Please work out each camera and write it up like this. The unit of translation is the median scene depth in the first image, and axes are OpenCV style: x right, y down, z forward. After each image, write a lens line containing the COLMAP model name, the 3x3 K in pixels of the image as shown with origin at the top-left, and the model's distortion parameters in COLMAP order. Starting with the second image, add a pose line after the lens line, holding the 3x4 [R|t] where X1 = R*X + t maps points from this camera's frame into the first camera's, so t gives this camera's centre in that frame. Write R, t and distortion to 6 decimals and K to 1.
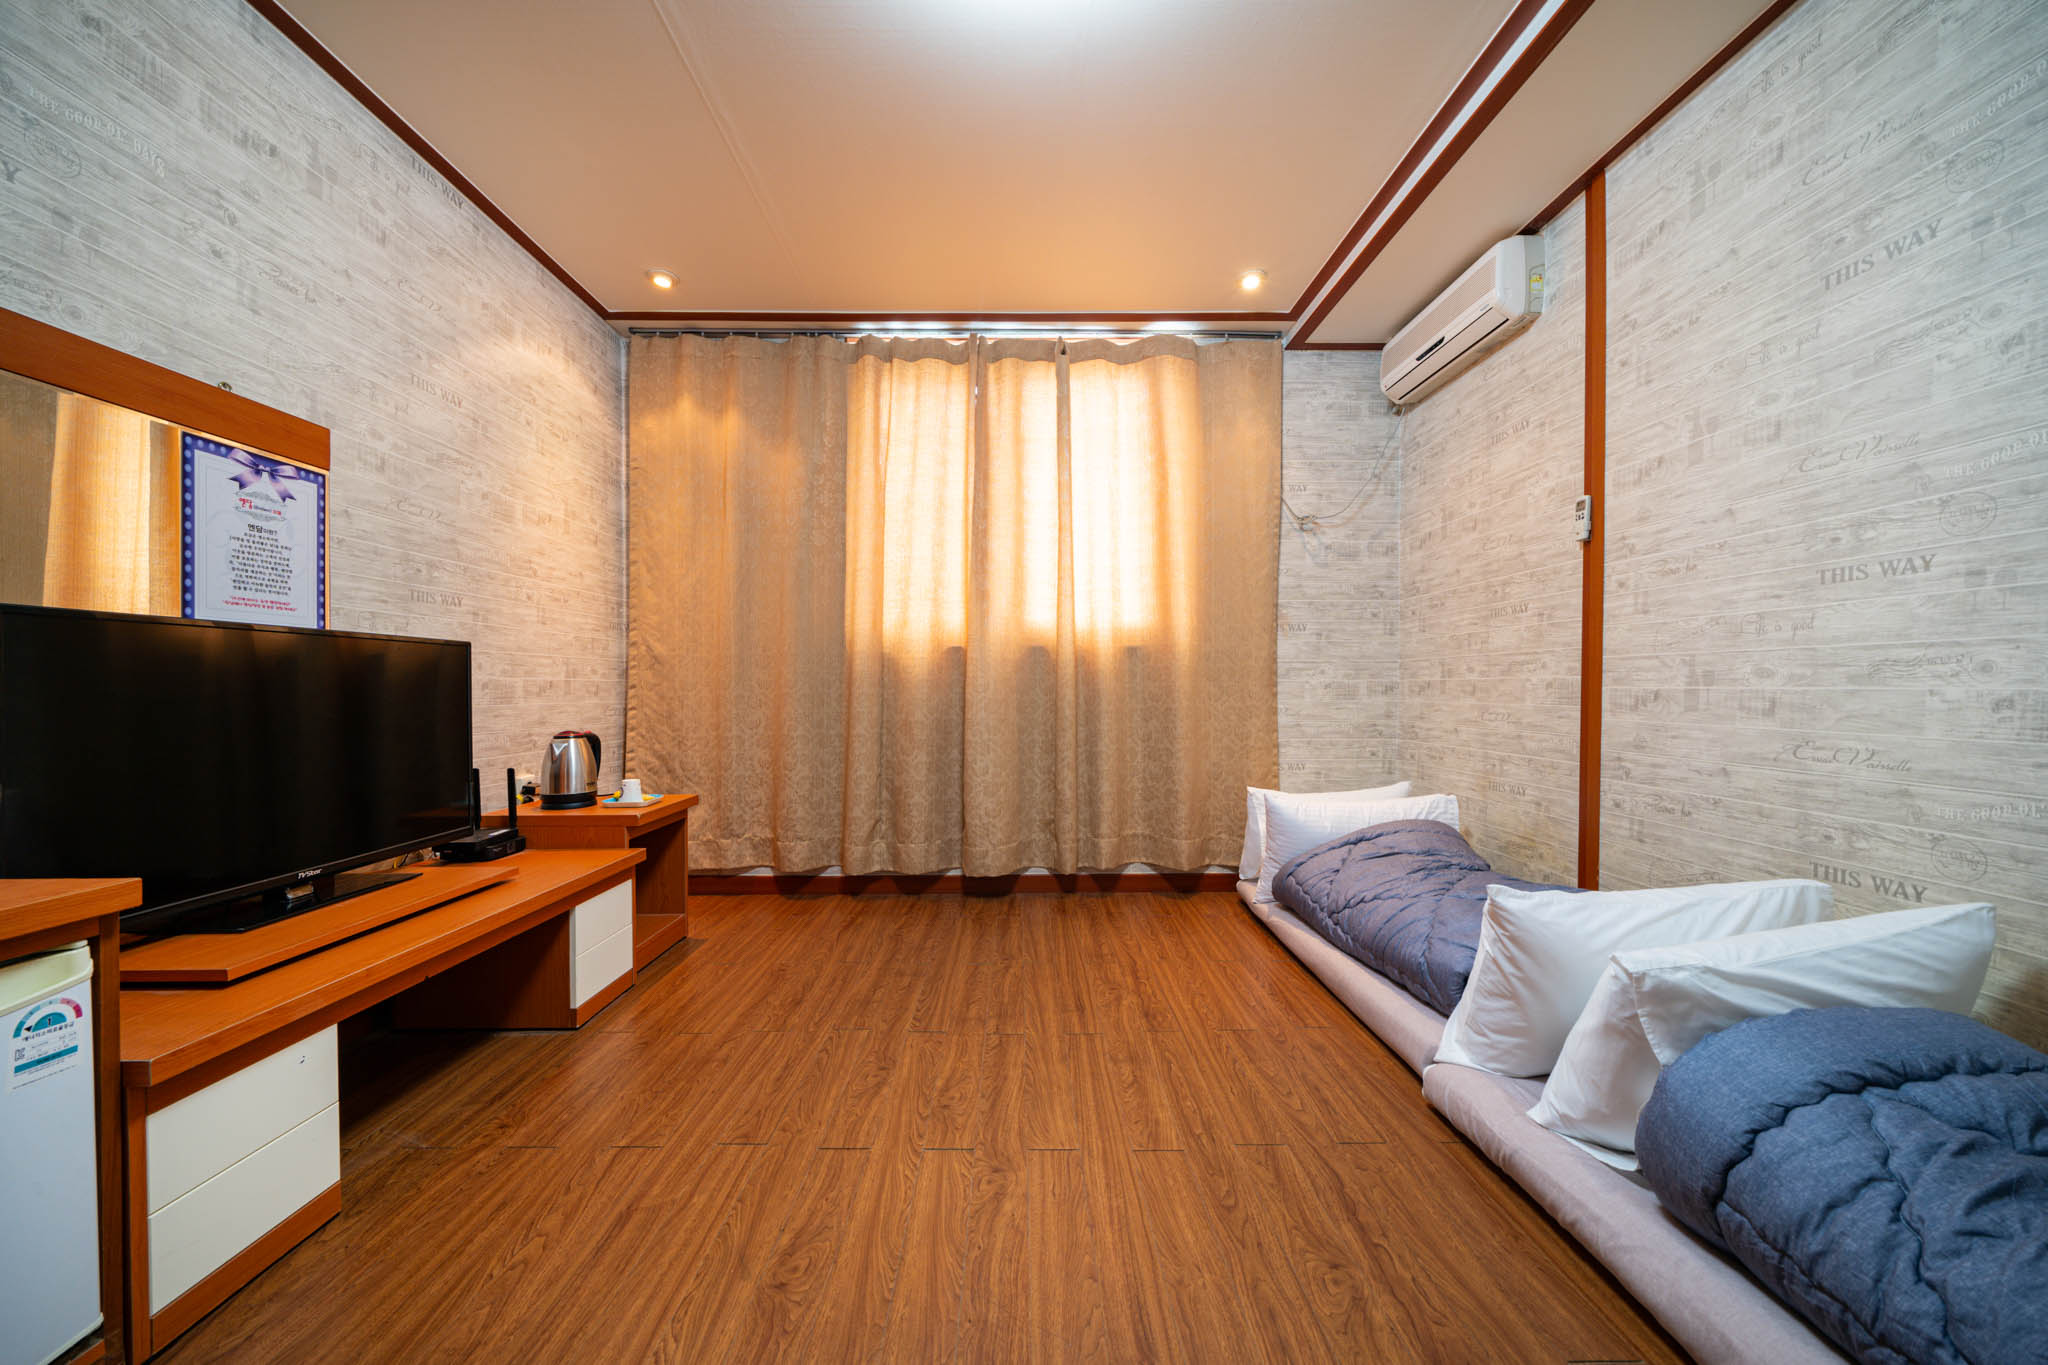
lens RADIAL K [[703.8, 0, 1022.2], [0, 703.8, 688.8], [0, 0, 1]] dist [-0.004187, 0.000227]
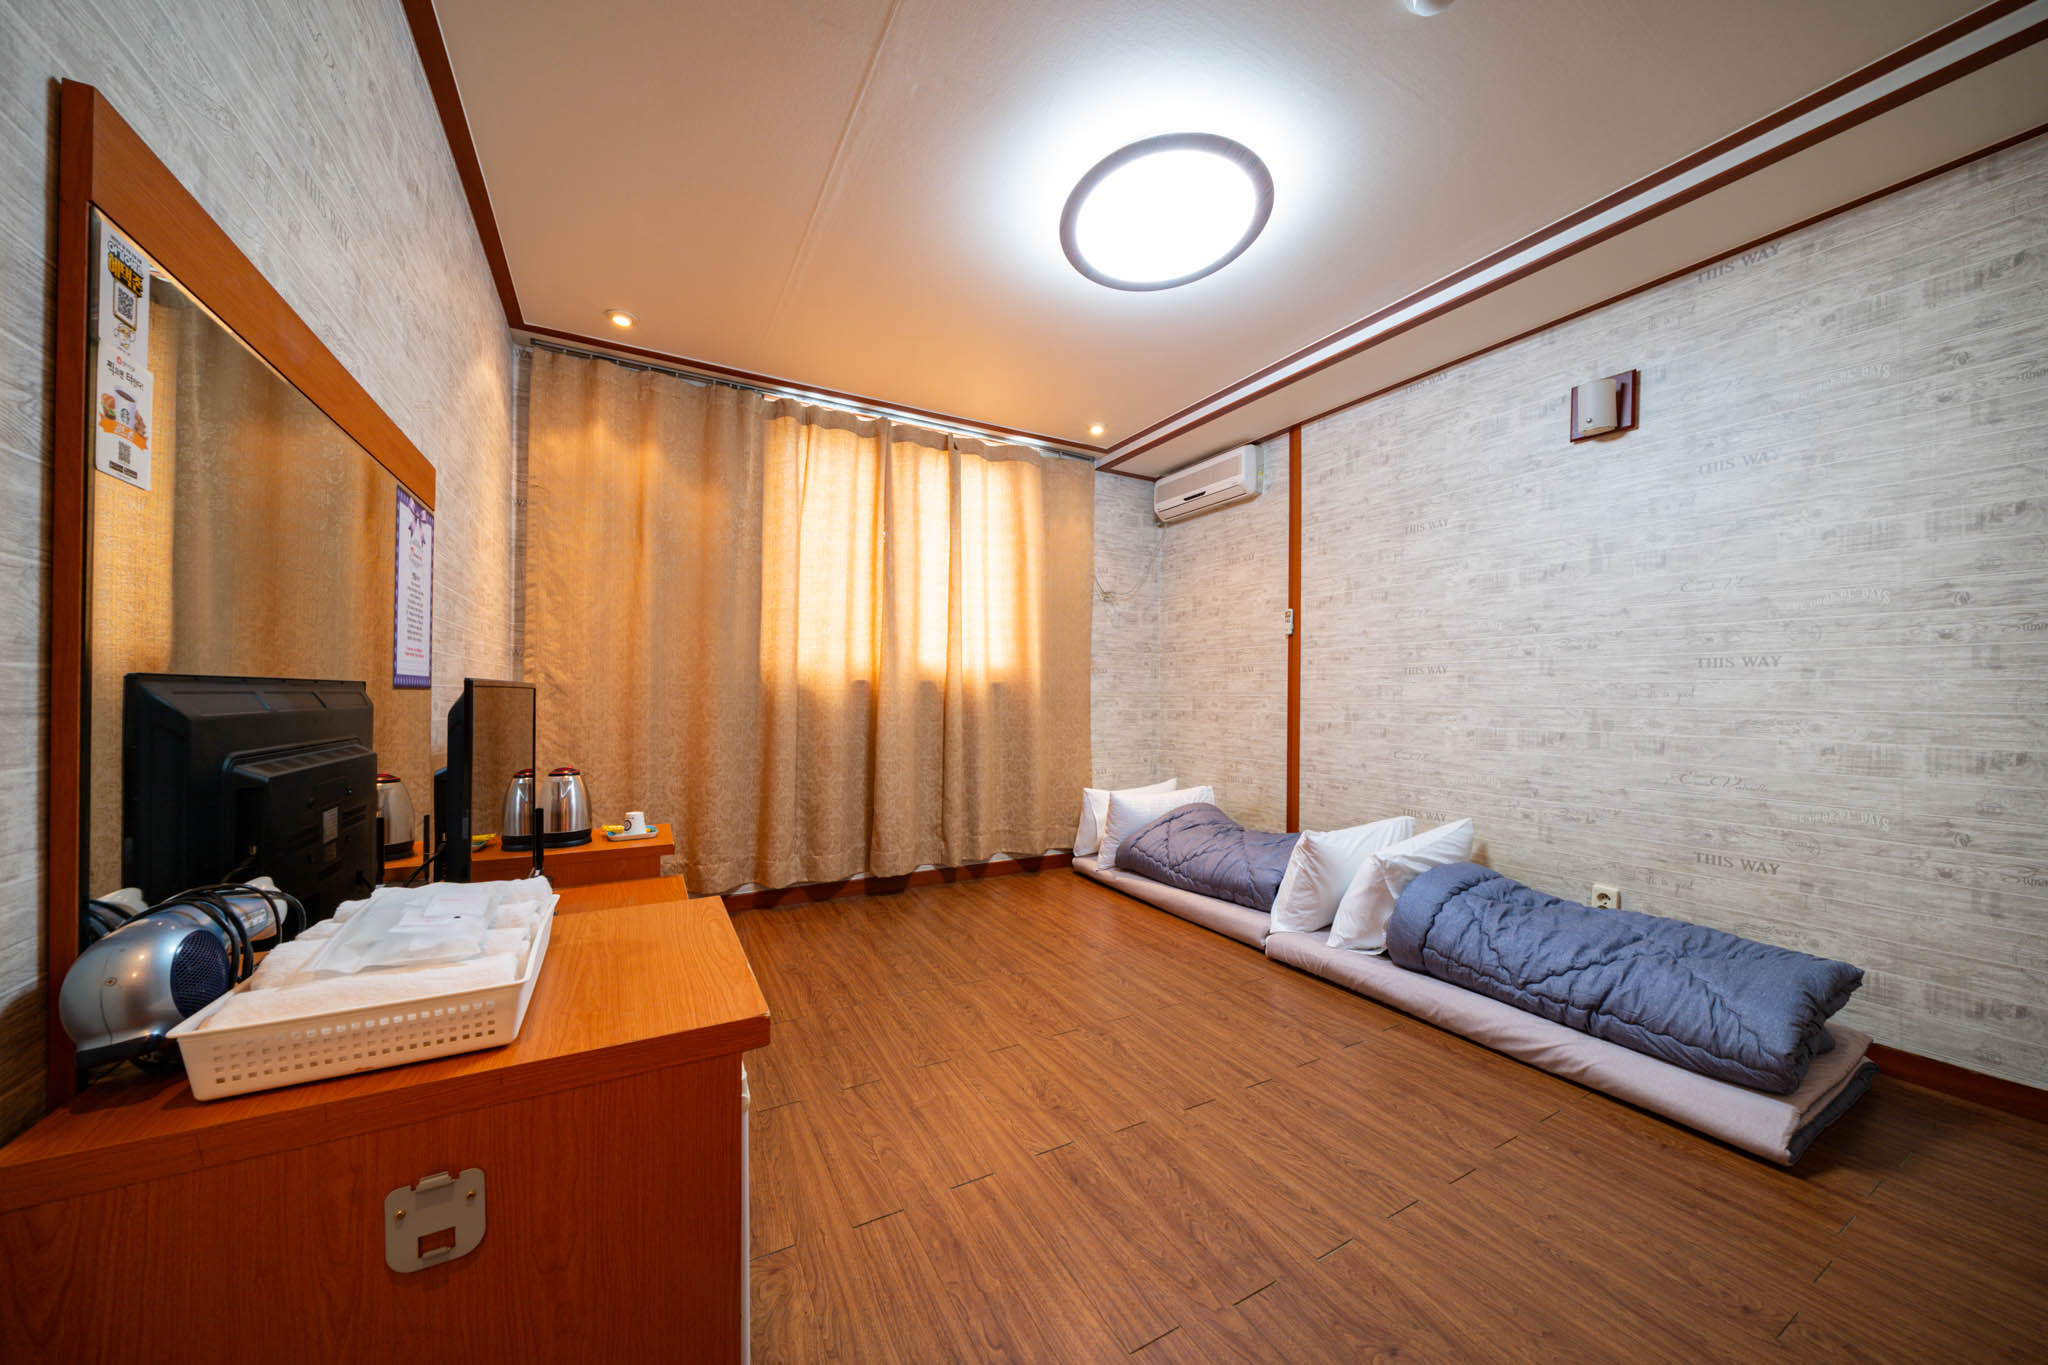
lens RADIAL K [[703.8, 0, 1018.0], [0, 703.8, 685.0], [0, 0, 1]] dist [-0.004187, 0.000227]
pose [[0.878391, 0.016181, 0.477669, -0.473910], [-0.008375, 0.999794, -0.018466, -0.037655], [-0.477870, 0.012220, 0.878346, -0.156551]]
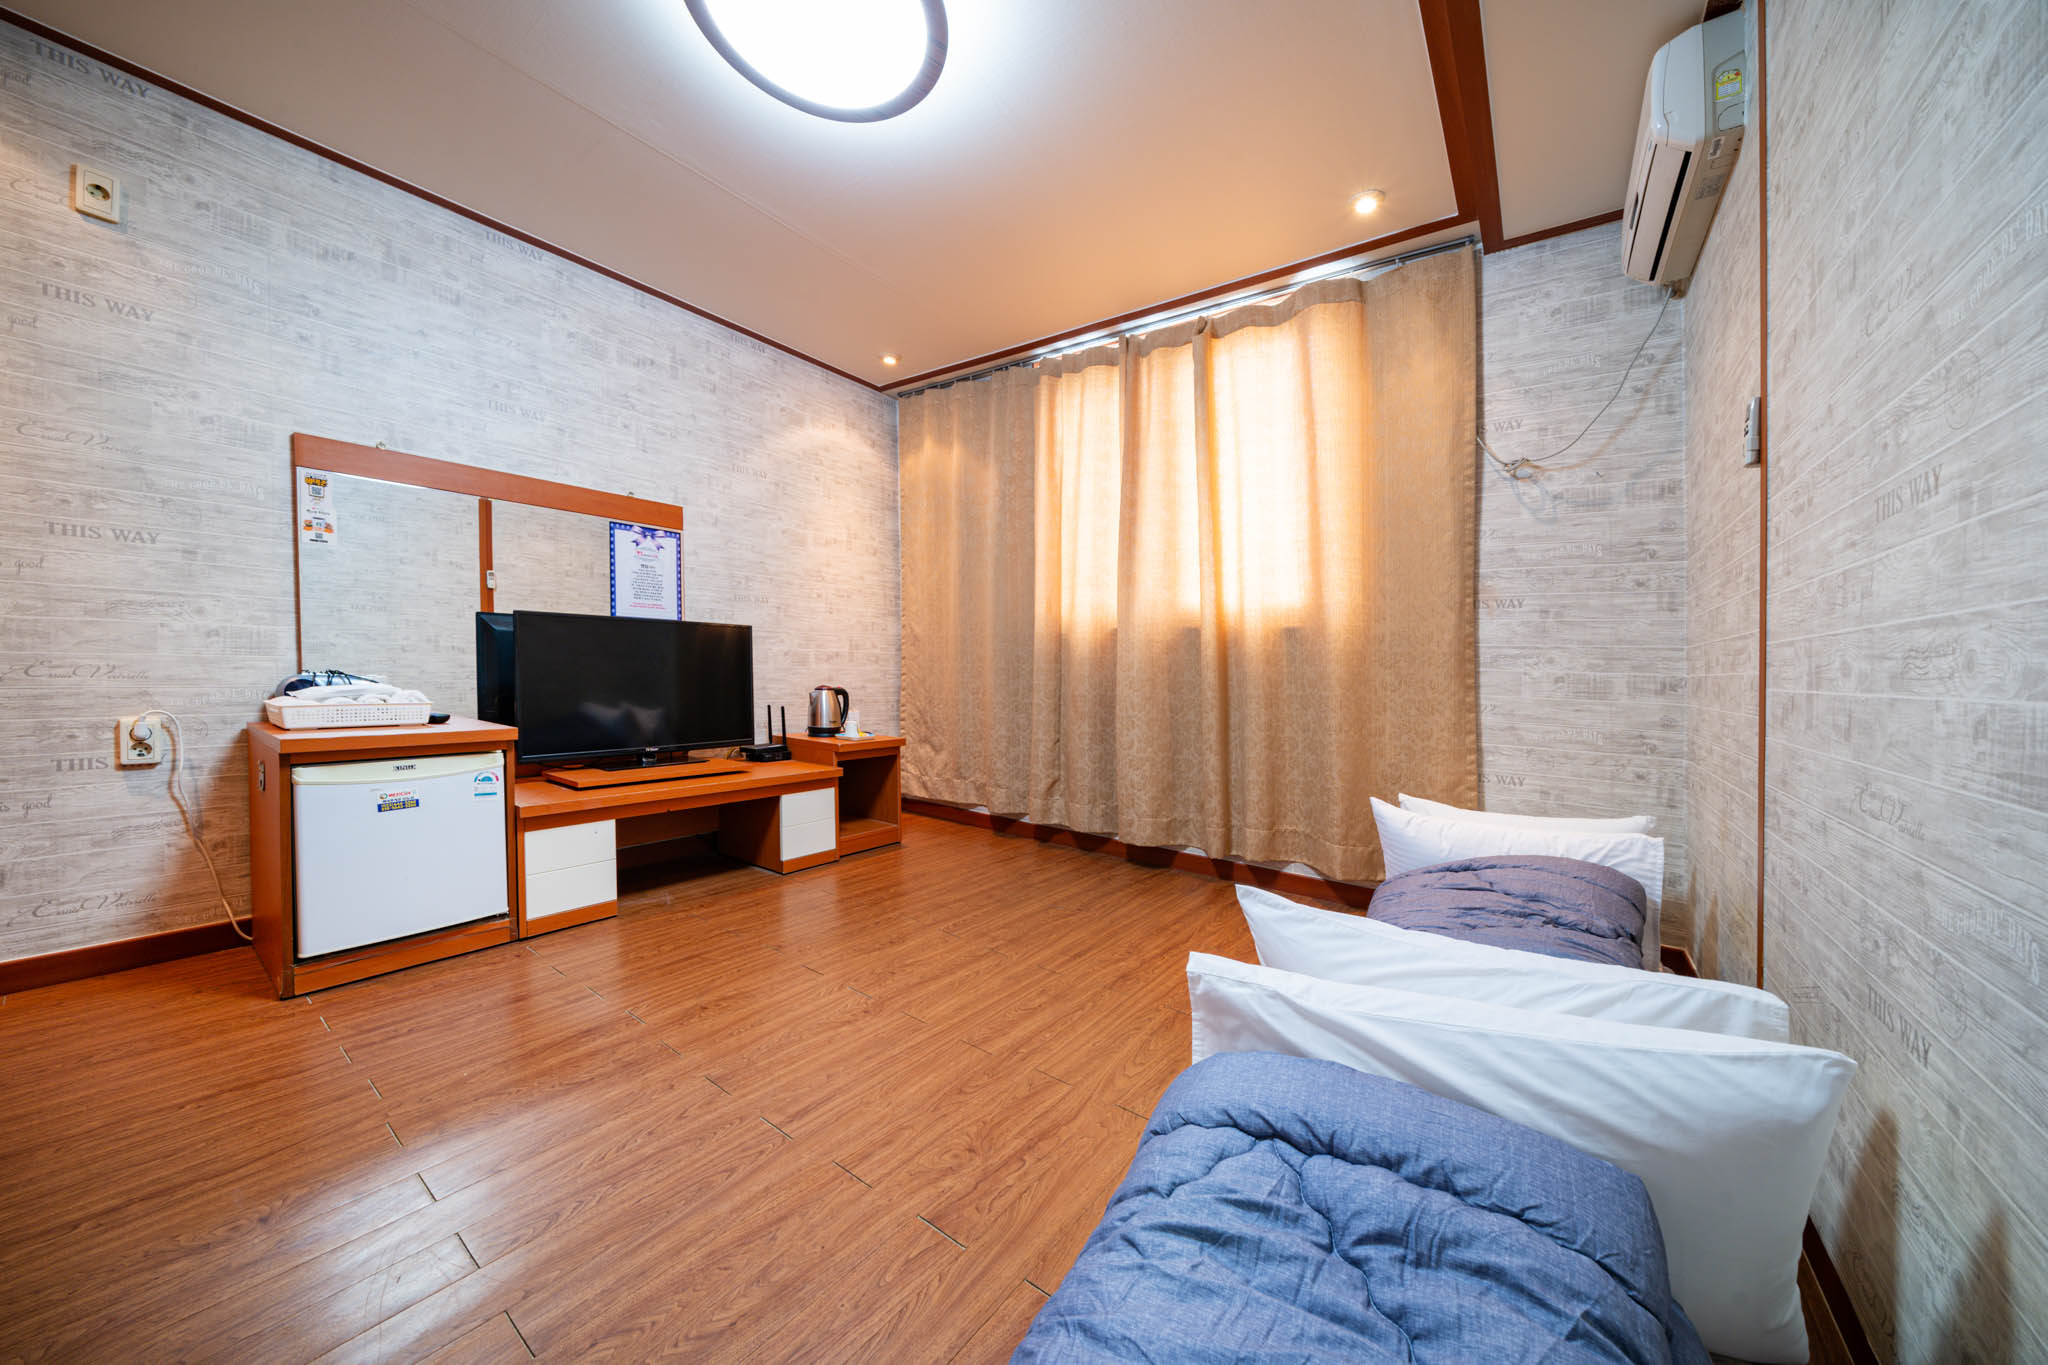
lens RADIAL K [[703.8, 0, 1000.9], [0, 703.8, 685.3], [0, 0, 1]] dist [-0.004187, 0.000227]
pose [[0.796074, 0.048082, -0.603286, 0.484500], [-0.035317, 0.998831, 0.033004, -0.001838], [0.604167, -0.004967, 0.796842, 0.036211]]
